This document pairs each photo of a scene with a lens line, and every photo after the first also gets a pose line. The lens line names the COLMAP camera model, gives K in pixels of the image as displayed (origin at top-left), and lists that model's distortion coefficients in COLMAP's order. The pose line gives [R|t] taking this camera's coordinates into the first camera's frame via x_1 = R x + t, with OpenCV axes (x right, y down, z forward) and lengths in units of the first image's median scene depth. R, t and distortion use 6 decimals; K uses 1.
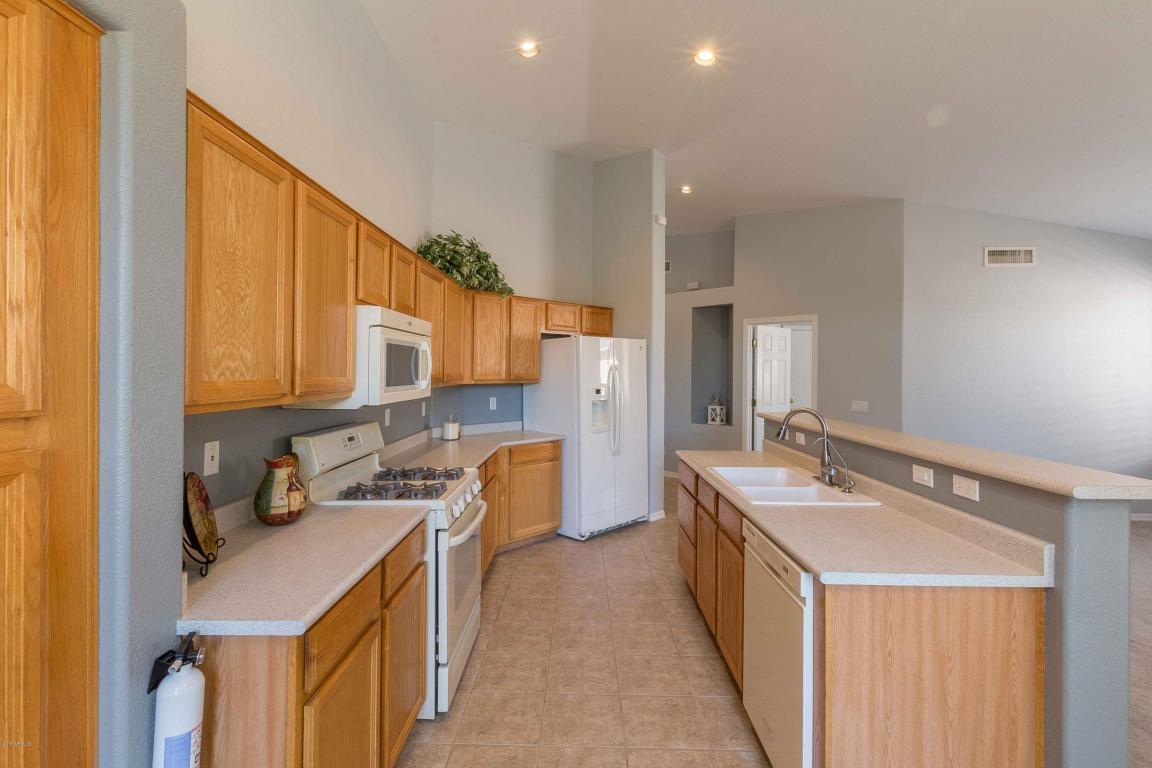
lens RADIAL K [[525.6, 0, 573.3], [0, 525.6, 371.7], [0, 0, 1]] dist [0.008394, -0.004019]
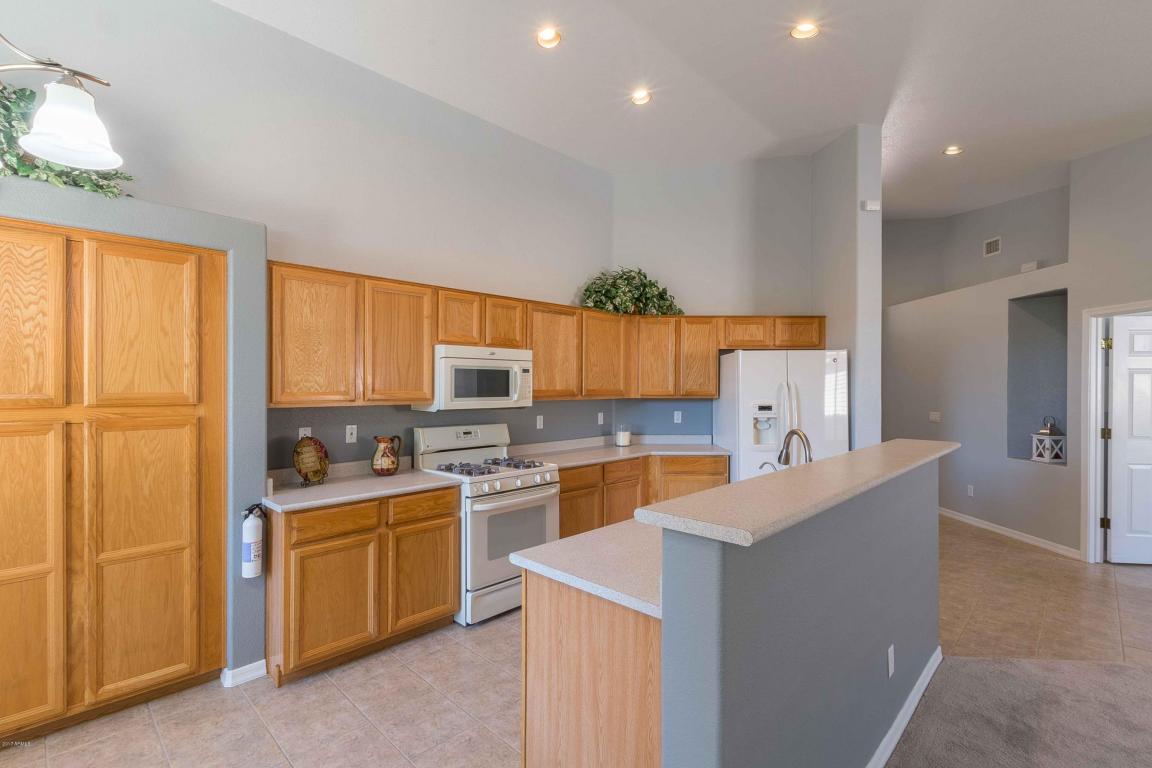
lens RADIAL K [[525.6, 0, 562.6], [0, 525.6, 386.9], [0, 0, 1]] dist [0.008394, -0.004019]
pose [[0.720266, -0.000881, -0.693698, 0.659042], [0.001022, 0.999999, -0.000209, -0.001444], [0.693698, -0.000558, 0.720266, 0.098115]]
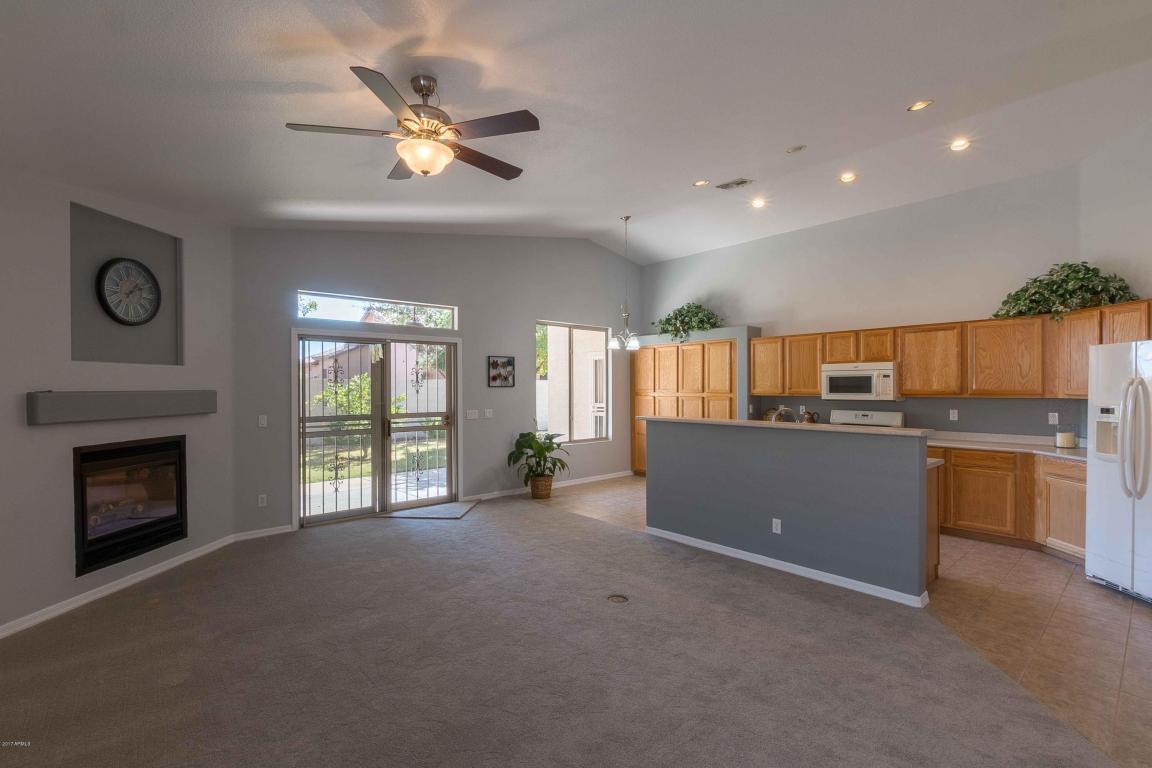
lens RADIAL K [[525.6, 0, 572.8], [0, 525.6, 387.5], [0, 0, 1]] dist [0.008394, -0.004019]
pose [[-0.741444, -0.002952, -0.671008, 1.783356], [-0.002029, 0.999996, -0.002158, 0.006339], [0.671011, -0.000239, -0.741447, 1.546691]]
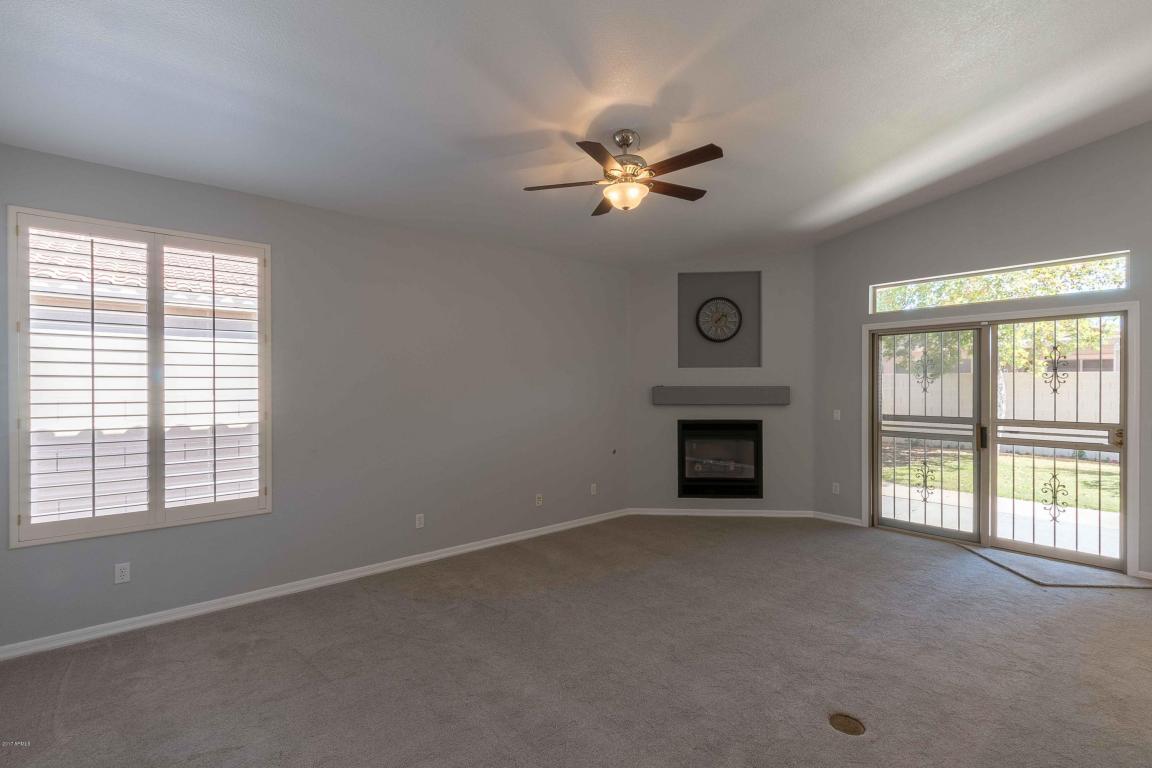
lens RADIAL K [[525.6, 0, 580.3], [0, 525.6, 387.0], [0, 0, 1]] dist [0.008394, -0.004019]
pose [[-0.664814, -0.007841, 0.746967, 0.640538], [-0.002972, 0.999965, 0.007852, 0.003289], [-0.747003, 0.003000, -0.664814, 1.506809]]
